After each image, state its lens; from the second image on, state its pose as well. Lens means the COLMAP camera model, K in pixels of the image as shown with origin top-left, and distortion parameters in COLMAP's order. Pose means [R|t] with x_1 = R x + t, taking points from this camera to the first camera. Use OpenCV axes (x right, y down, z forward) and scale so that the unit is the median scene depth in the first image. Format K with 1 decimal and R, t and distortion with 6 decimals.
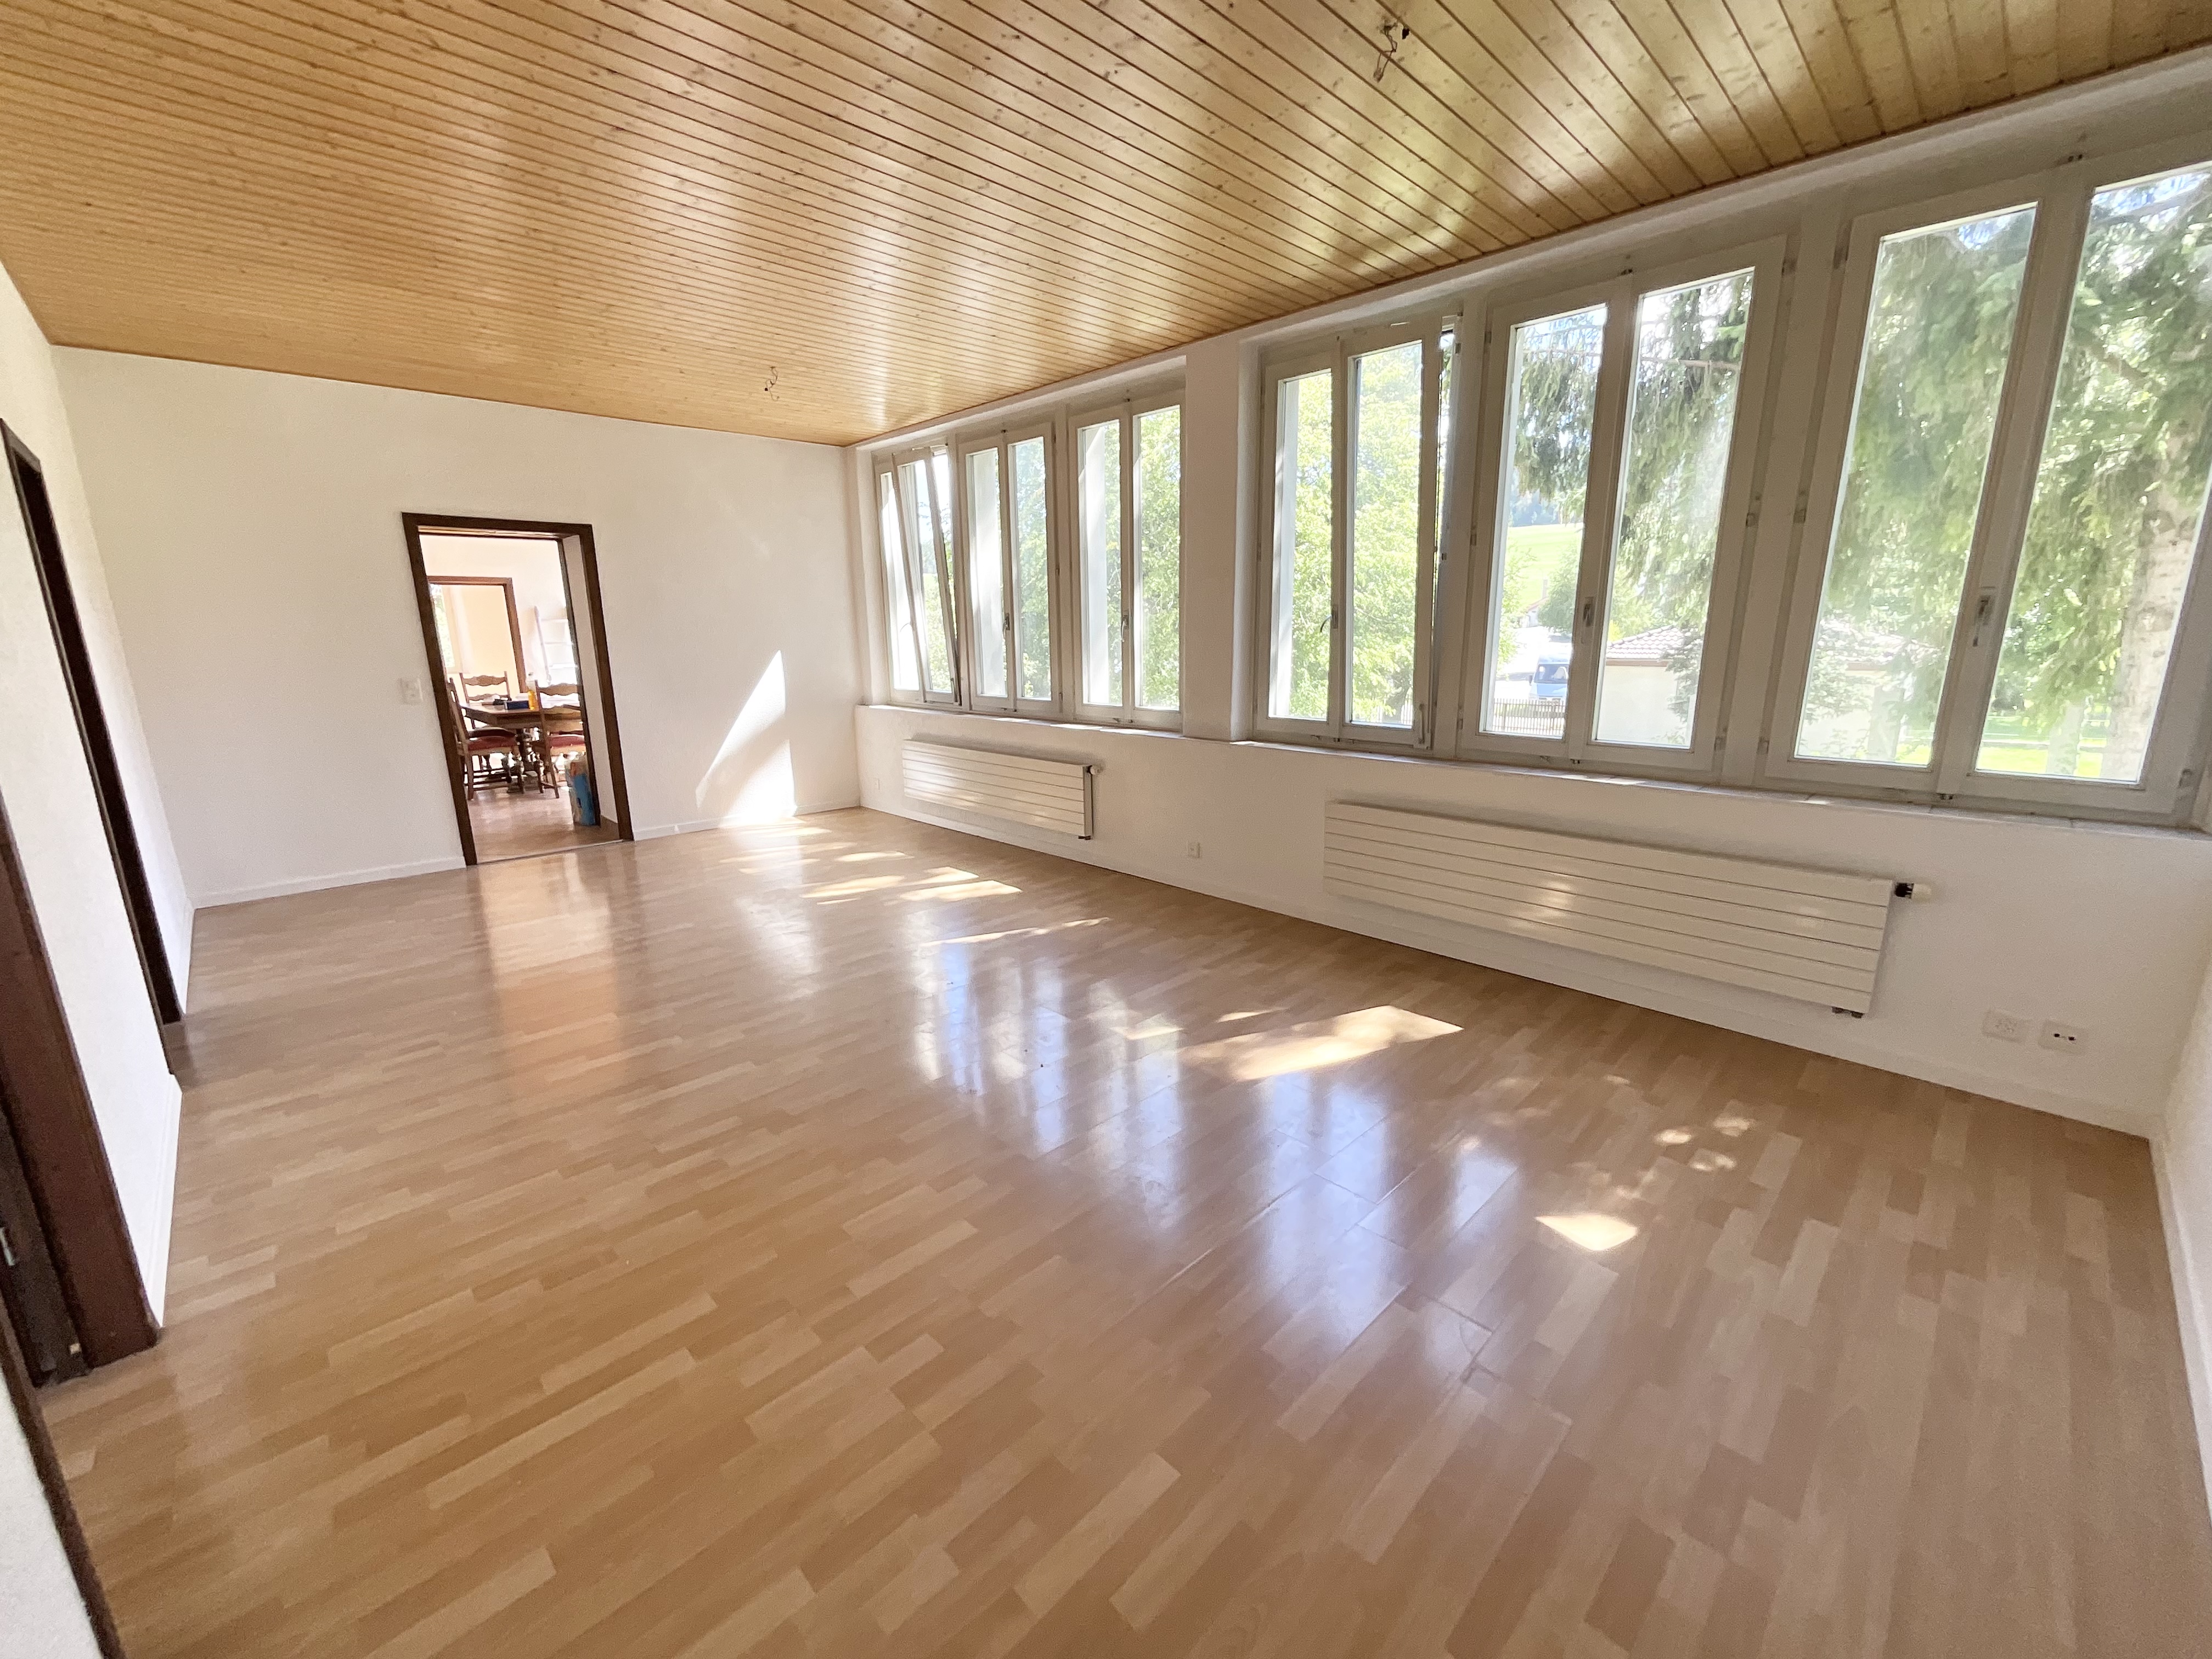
lens RADIAL K [[892.4, 0, 1131.1], [0, 892.4, 827.9], [0, 0, 1]] dist [-0.002259, 0.000332]
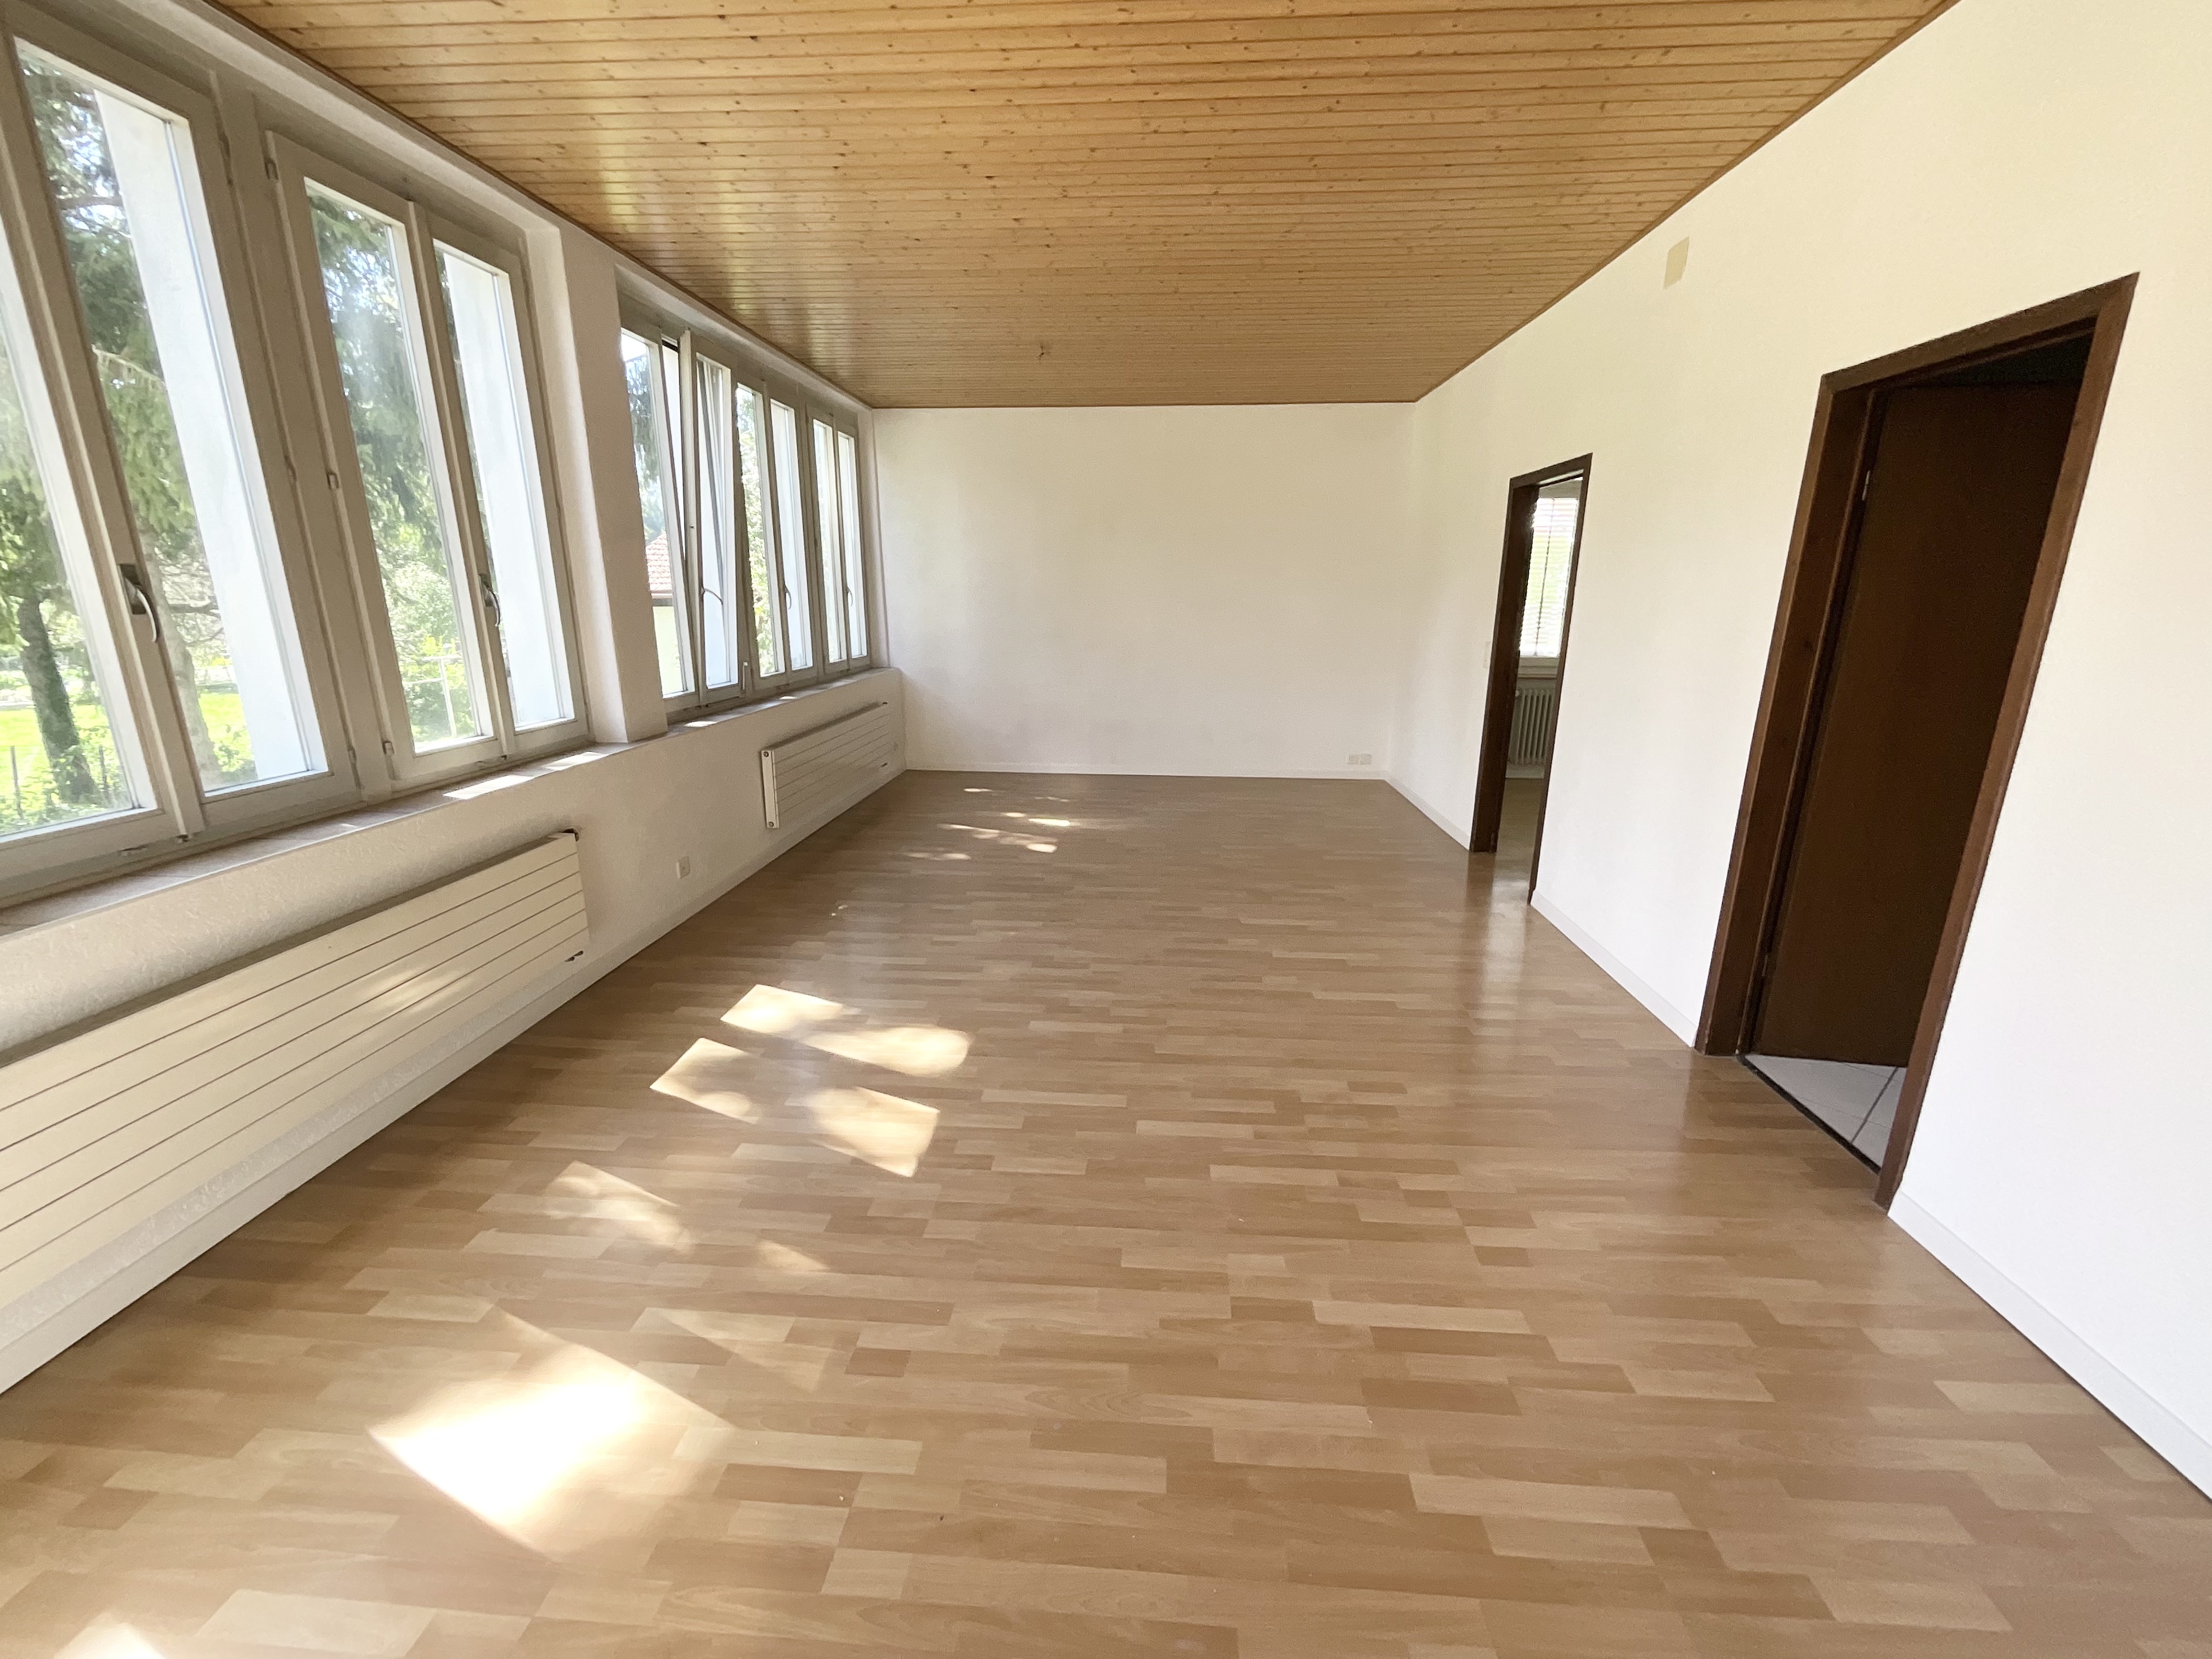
lens RADIAL K [[892.4, 0, 1110.4], [0, 892.4, 820.9], [0, 0, 1]] dist [-0.002259, 0.000332]
pose [[-0.652732, -0.174143, 0.737303, -1.005574], [0.182190, 0.908578, 0.375889, -0.325378], [-0.735355, 0.379684, -0.561331, 1.471755]]
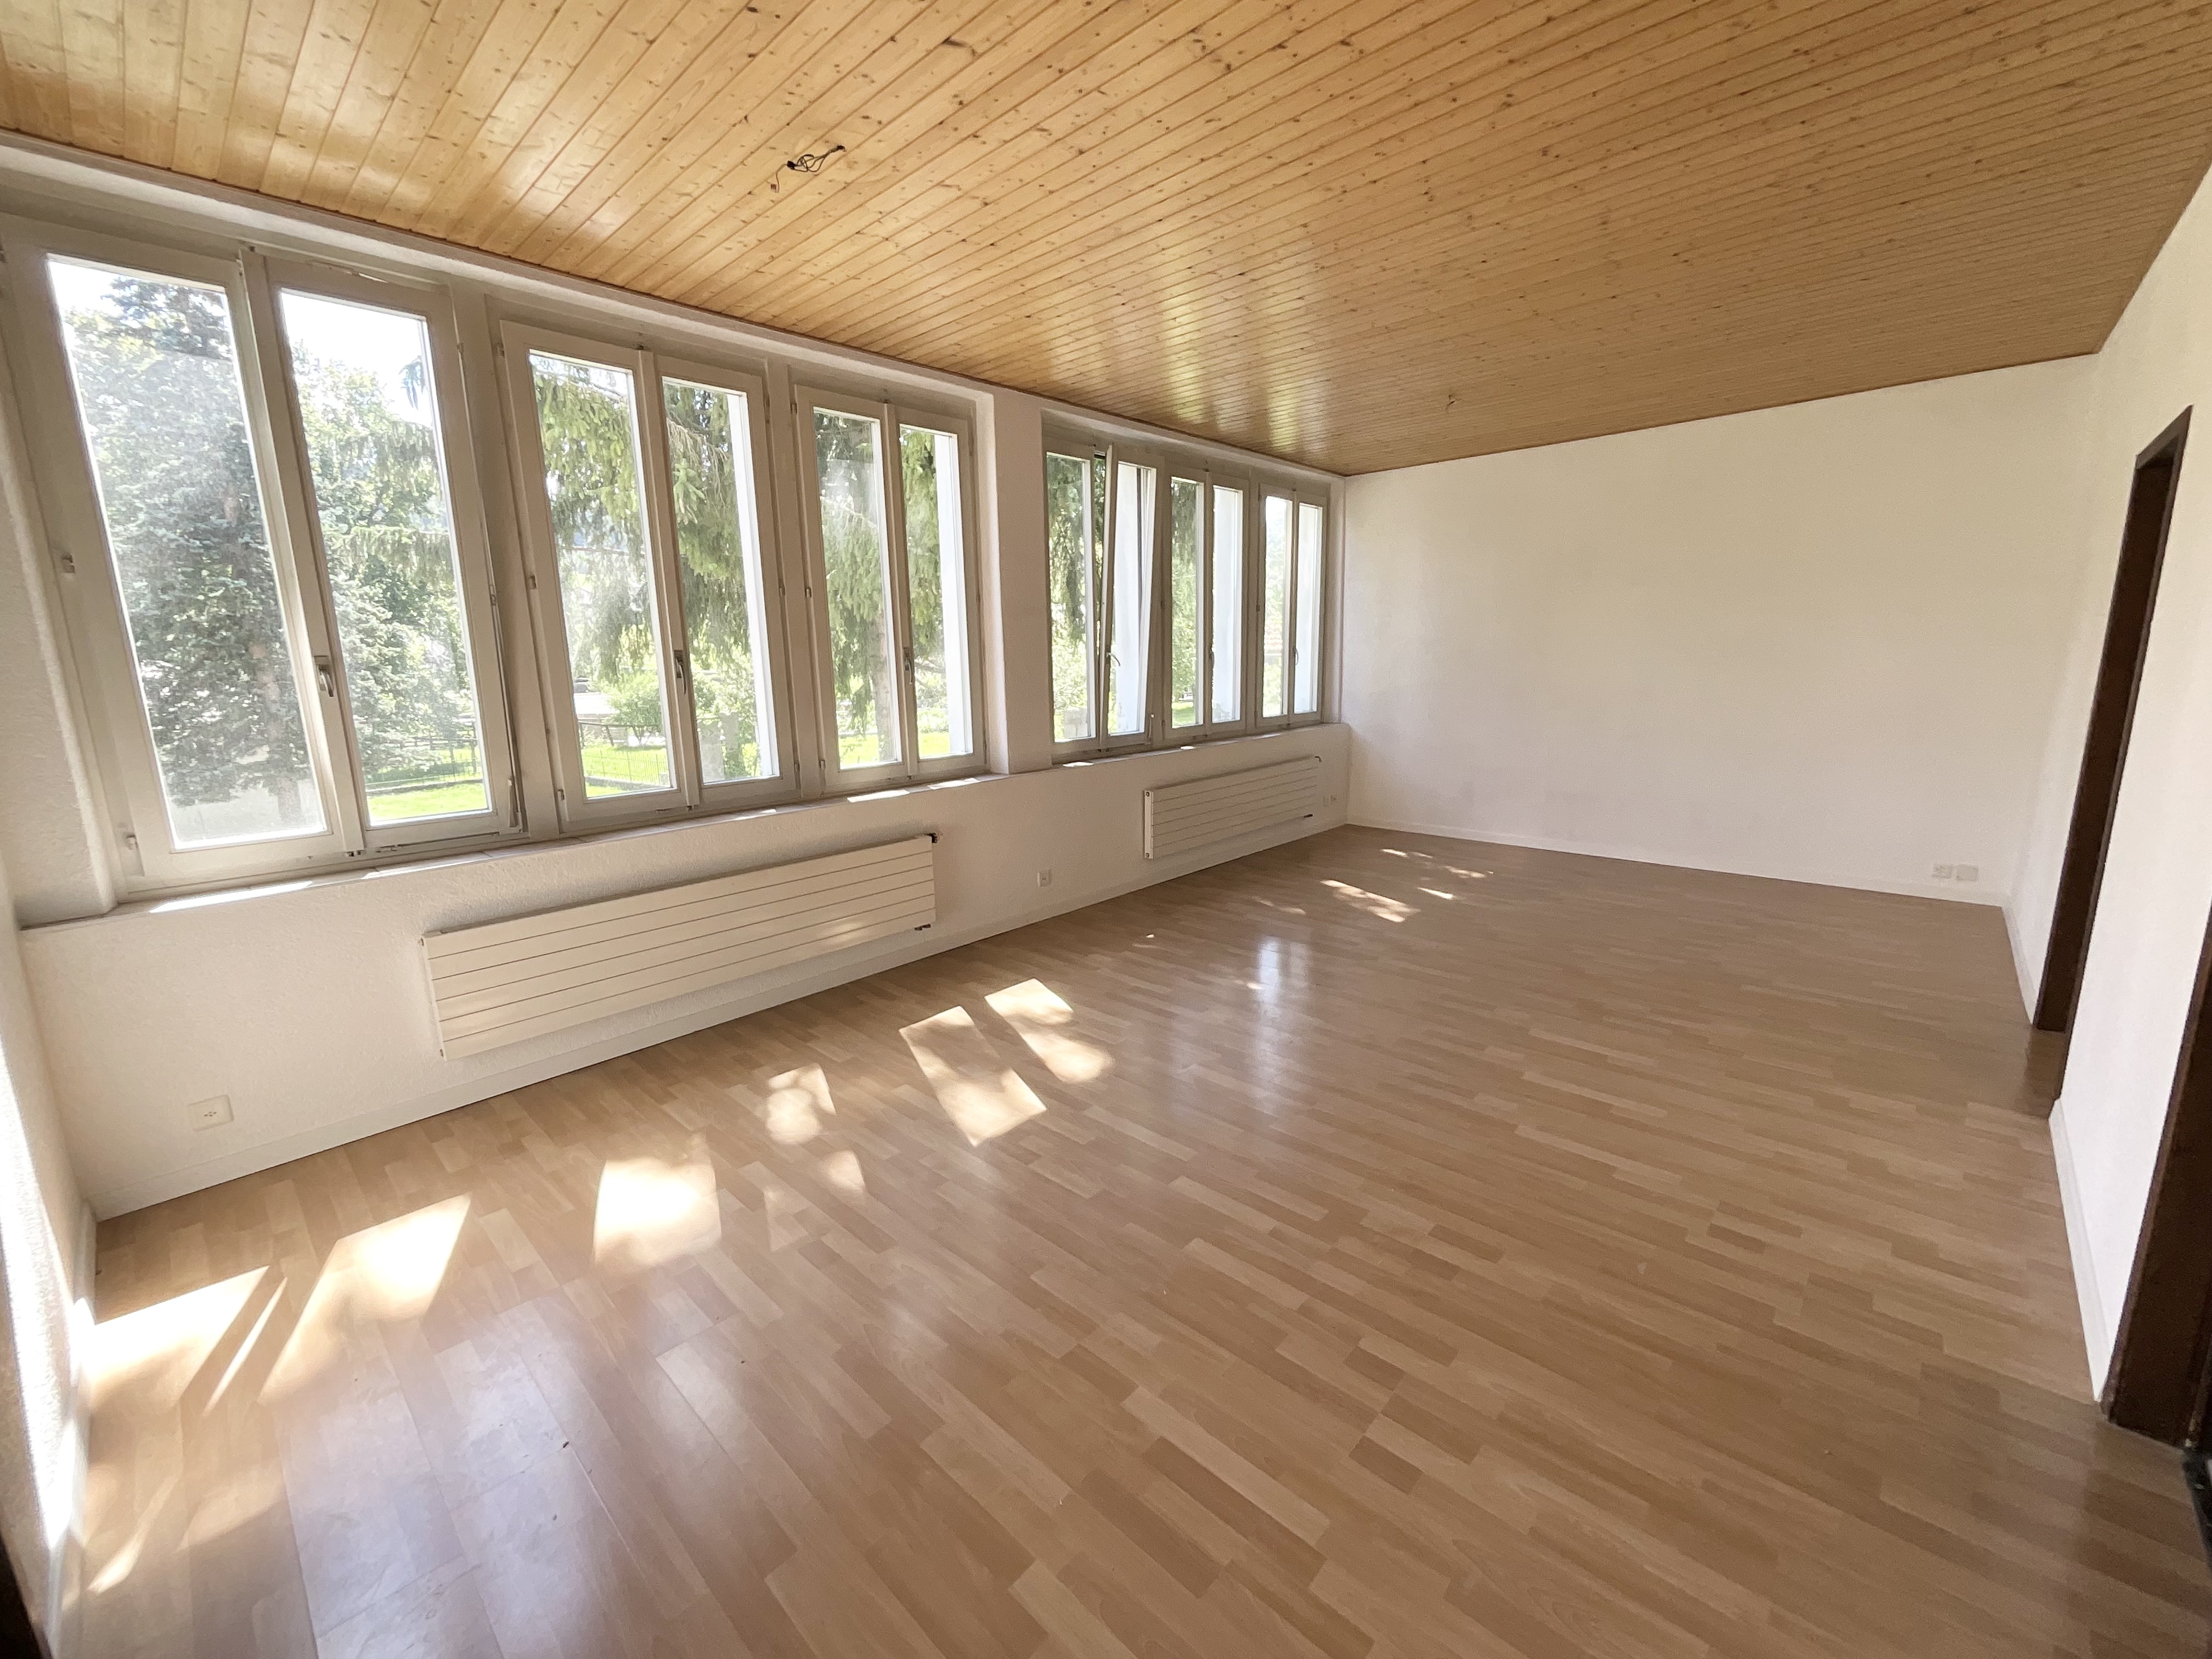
lens RADIAL K [[892.4, 0, 1103.7], [0, 892.4, 818.6], [0, 0, 1]] dist [-0.002259, 0.000332]
pose [[-0.031617, -0.163016, 0.986117, -1.173501], [0.251809, 0.953487, 0.165695, -0.245871], [-0.967260, 0.253552, 0.010902, 1.152012]]
